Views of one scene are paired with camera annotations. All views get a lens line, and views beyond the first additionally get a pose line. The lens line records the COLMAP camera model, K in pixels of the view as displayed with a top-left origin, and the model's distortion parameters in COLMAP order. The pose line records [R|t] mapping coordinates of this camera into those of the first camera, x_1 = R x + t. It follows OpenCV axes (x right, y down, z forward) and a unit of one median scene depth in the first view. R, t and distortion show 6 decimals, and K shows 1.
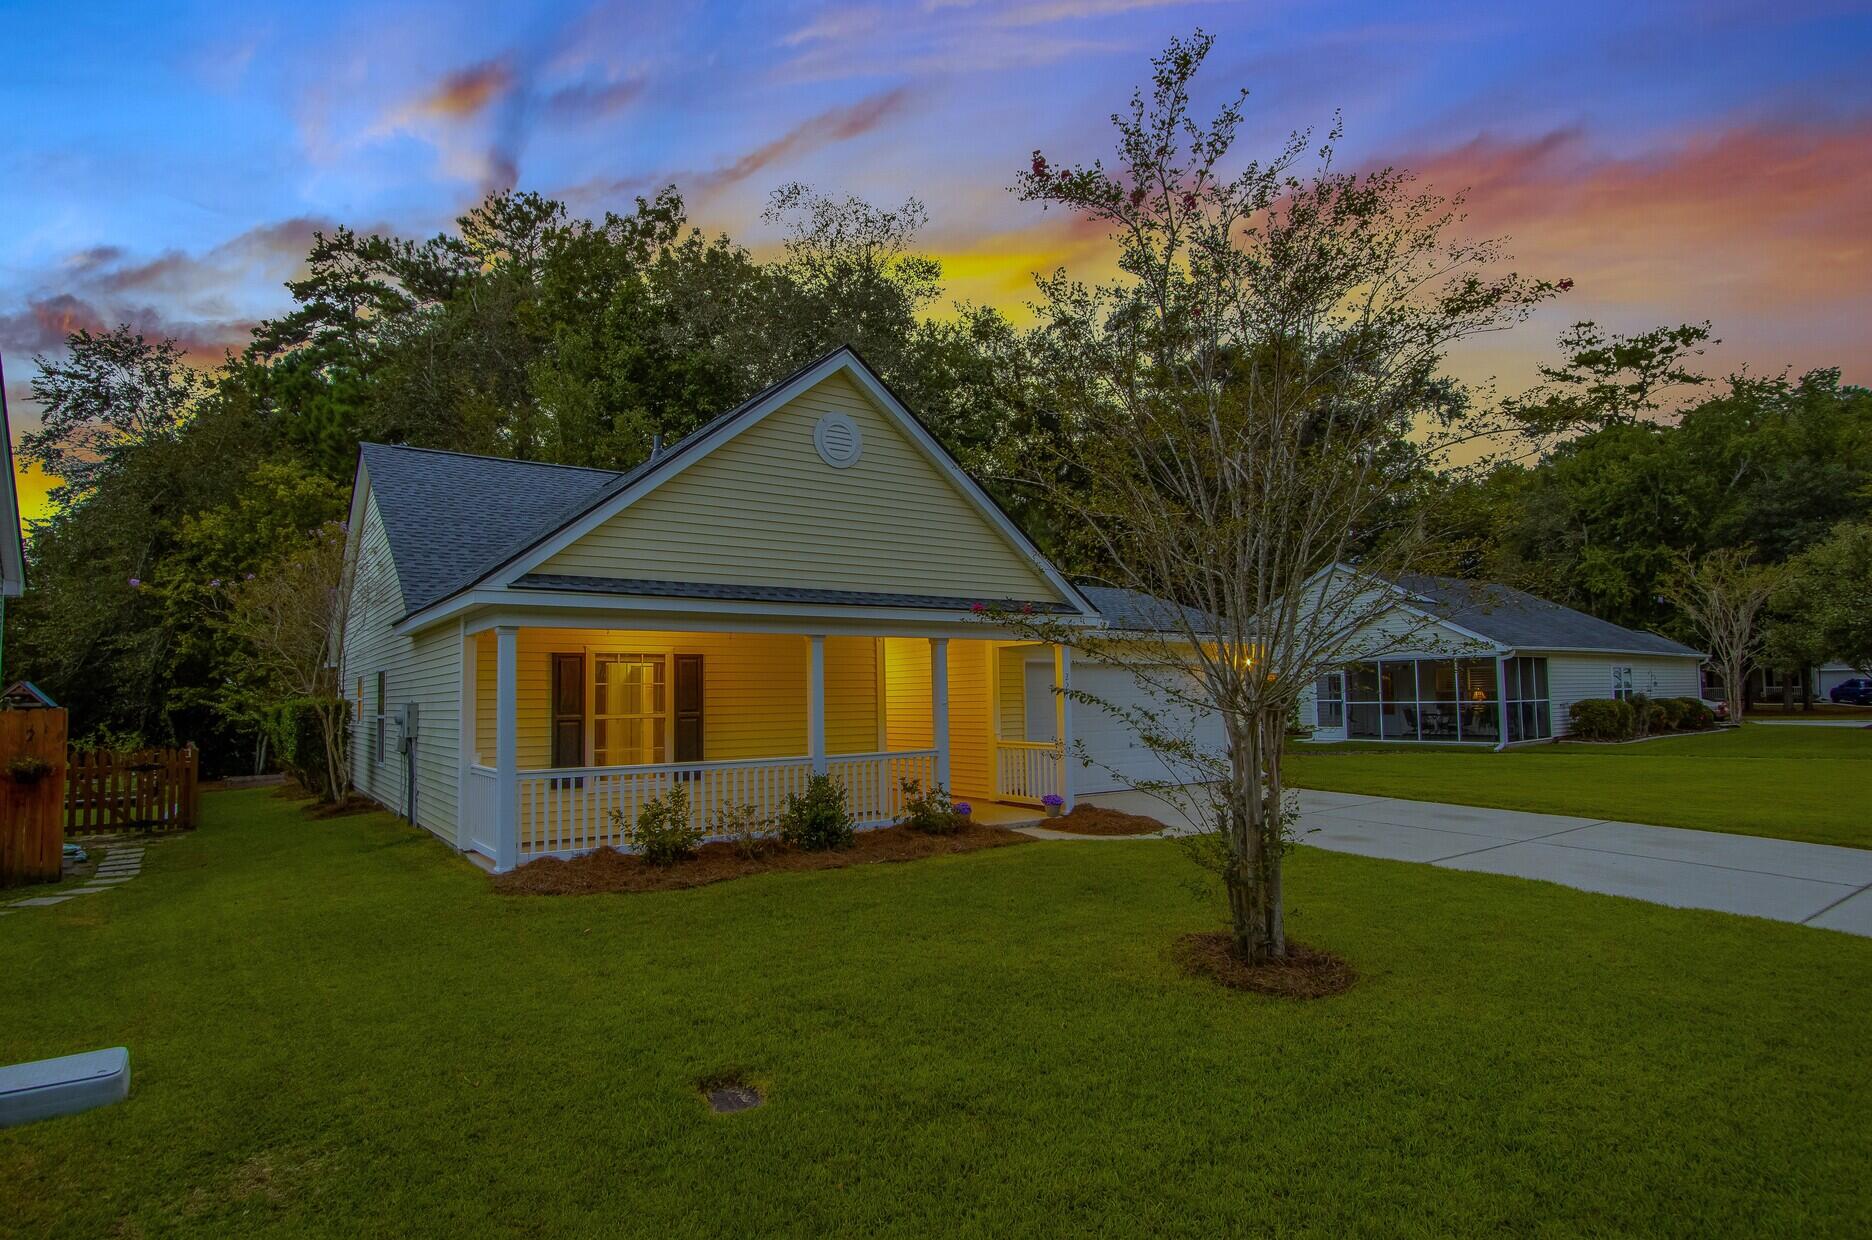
lens RADIAL K [[968.4, 0, 934.2], [0, 968.4, 594.5], [0, 0, 1]] dist [0.005407, 0.000749]
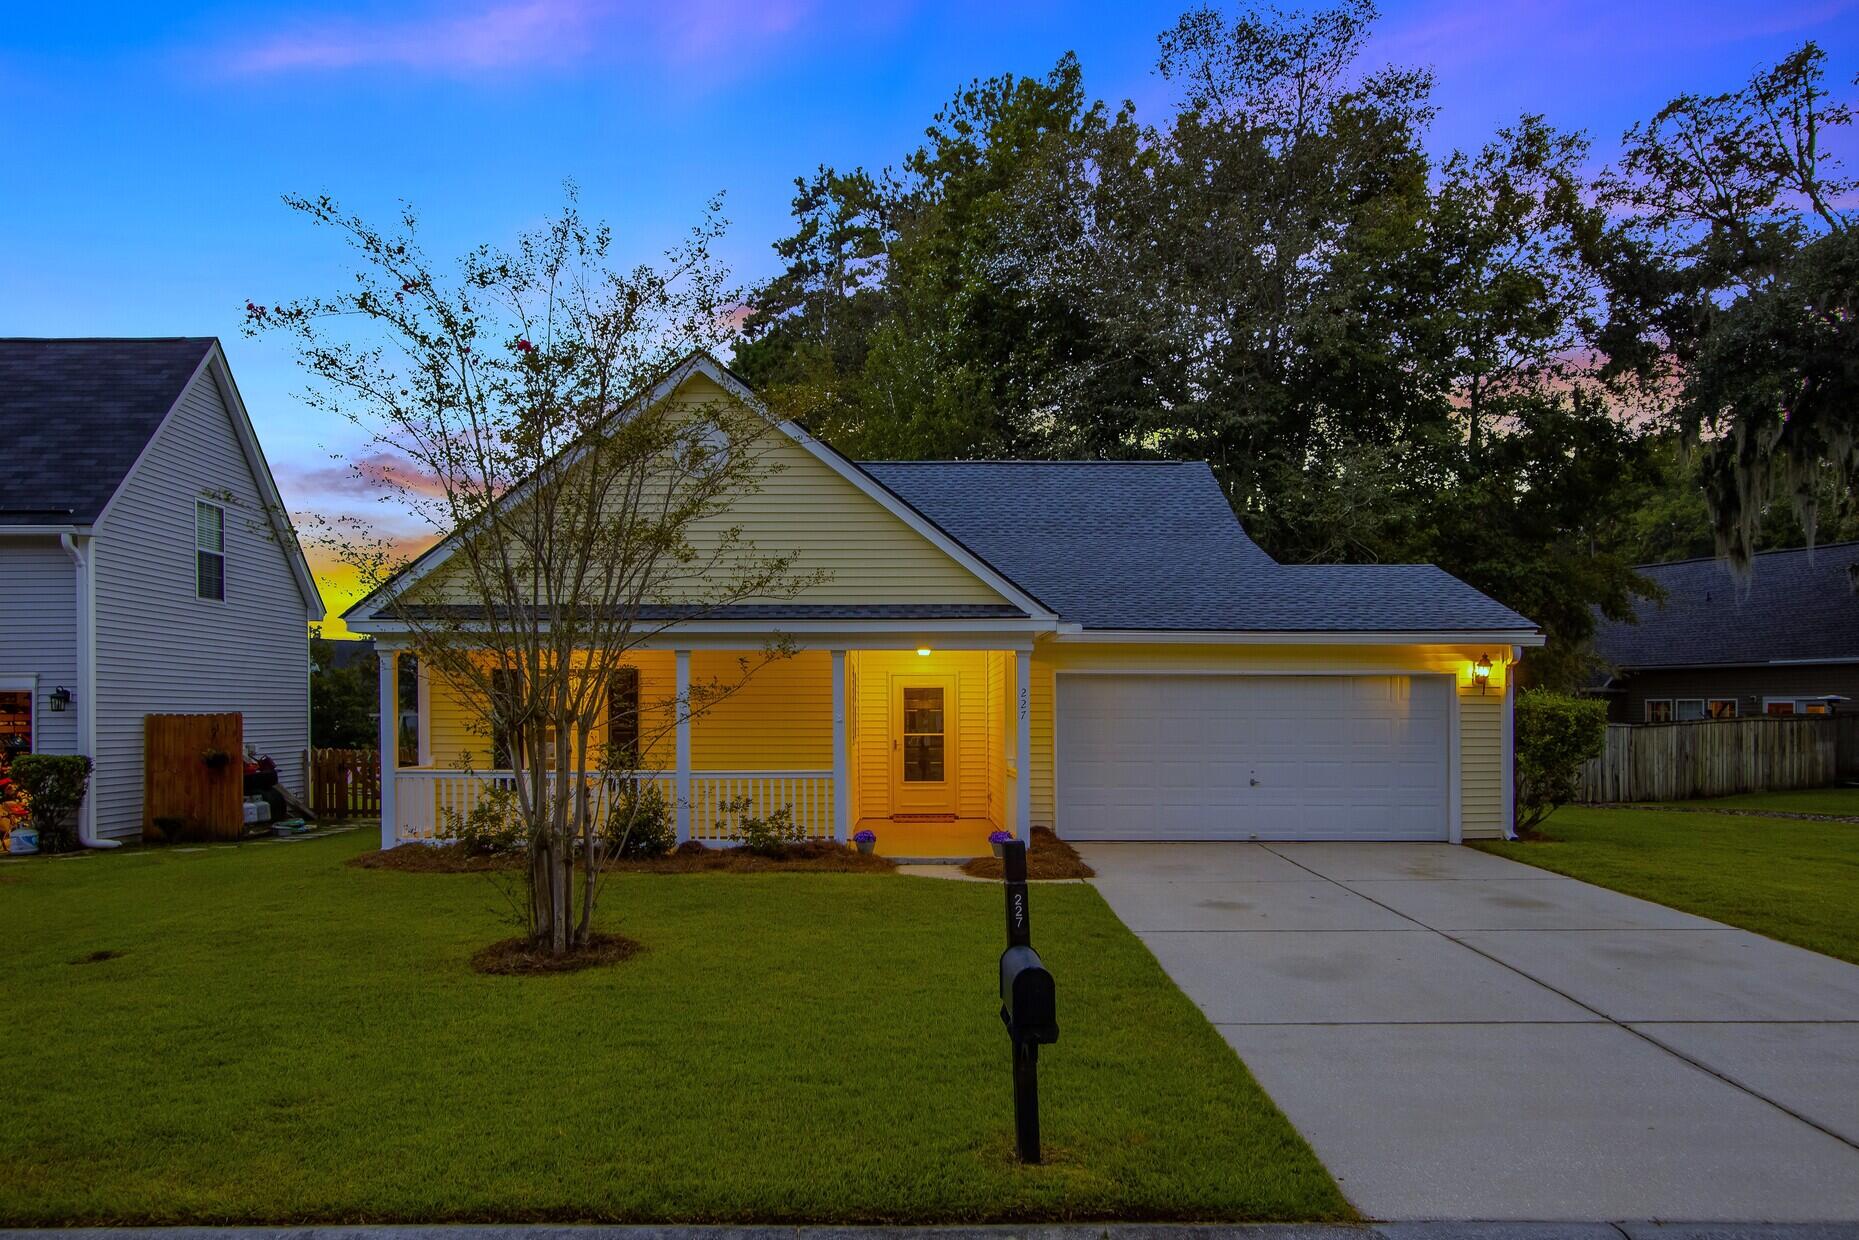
lens RADIAL K [[1409.1, 0, 929.5], [0, 1409.1, 620.0], [0, 0, 1]] dist [0.000681, 0.001993]
pose [[0.830322, -0.022082, -0.556846, 0.768505], [0.044234, 0.998674, 0.026354, -0.013636], [0.555525, -0.046514, 0.830198, -0.051575]]
